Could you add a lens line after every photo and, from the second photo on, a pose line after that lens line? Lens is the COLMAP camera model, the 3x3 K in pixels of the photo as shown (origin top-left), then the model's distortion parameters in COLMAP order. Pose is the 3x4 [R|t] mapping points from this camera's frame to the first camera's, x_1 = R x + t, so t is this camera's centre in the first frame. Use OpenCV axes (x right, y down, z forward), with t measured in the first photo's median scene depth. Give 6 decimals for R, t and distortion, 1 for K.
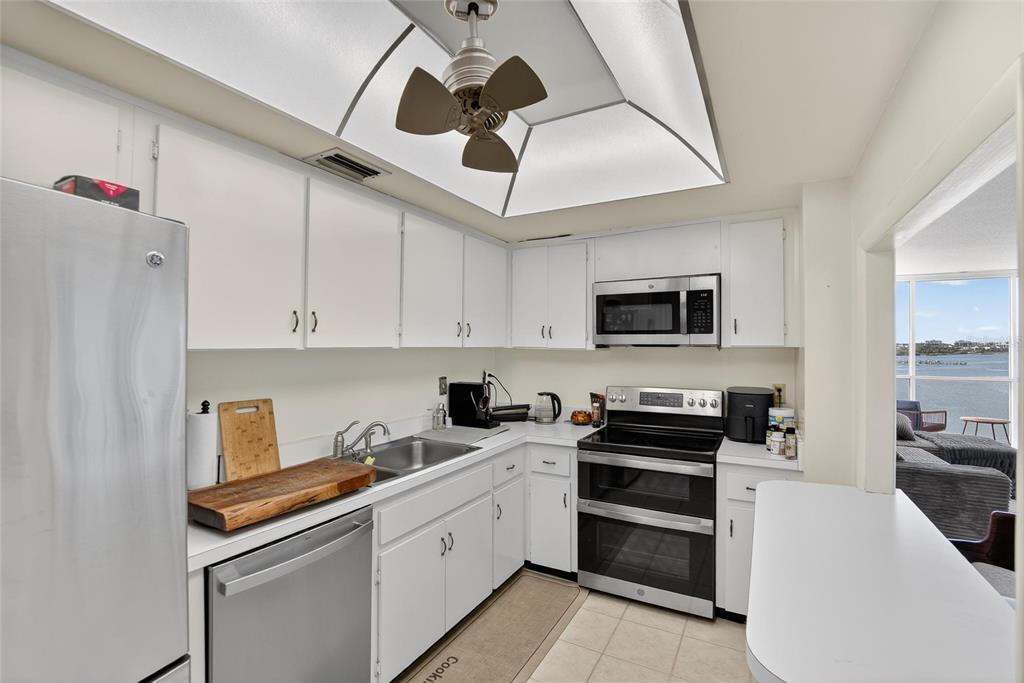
lens RADIAL K [[469.8, 0, 509.5], [0, 469.8, 345.3], [0, 0, 1]] dist [-0.003679, 0.000937]
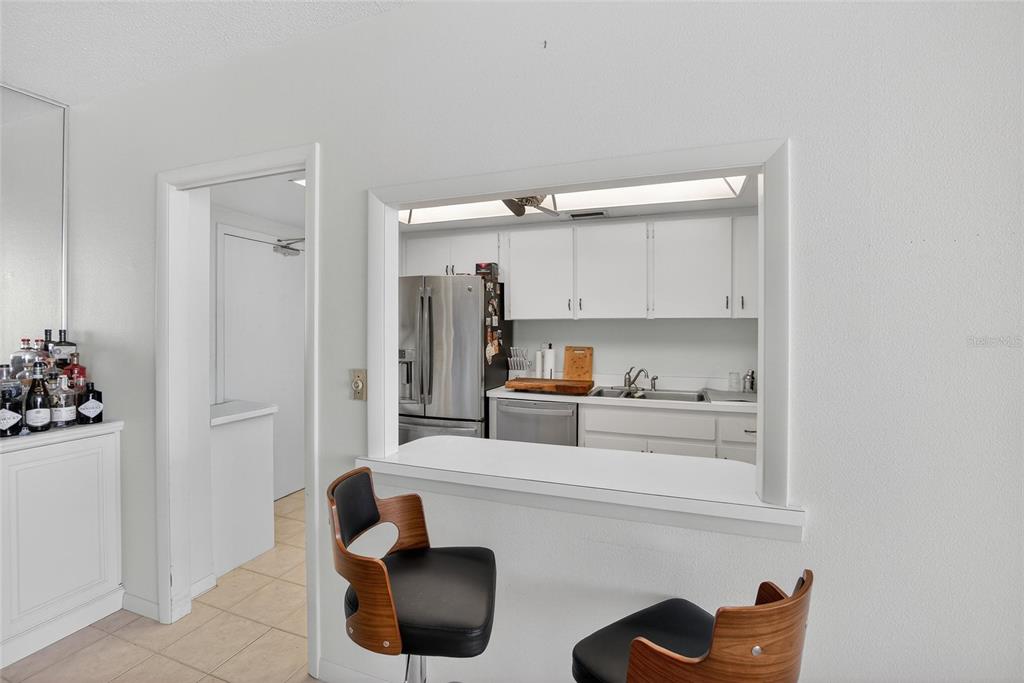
lens RADIAL K [[469.8, 0, 511.9], [0, 469.8, 335.0], [0, 0, 1]] dist [-0.003679, 0.000937]
pose [[0.139711, 0.009420, -0.990148, 0.943588], [-0.004781, 0.999950, 0.008839, 0.038277], [0.990181, 0.003499, 0.139749, 0.322529]]
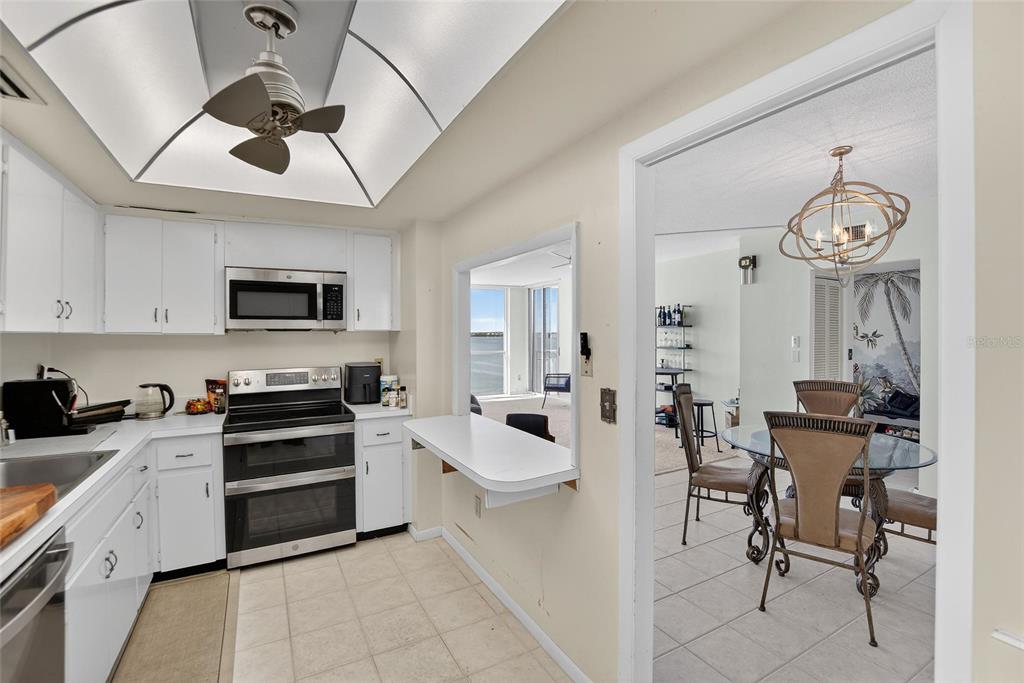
lens RADIAL K [[469.8, 0, 511.1], [0, 469.8, 337.8], [0, 0, 1]] dist [-0.003679, 0.000937]
pose [[0.535386, -0.012531, 0.844514, -0.360869], [0.005398, 0.999920, 0.011415, 0.009440], [-0.844590, -0.001553, 0.535411, -0.043284]]
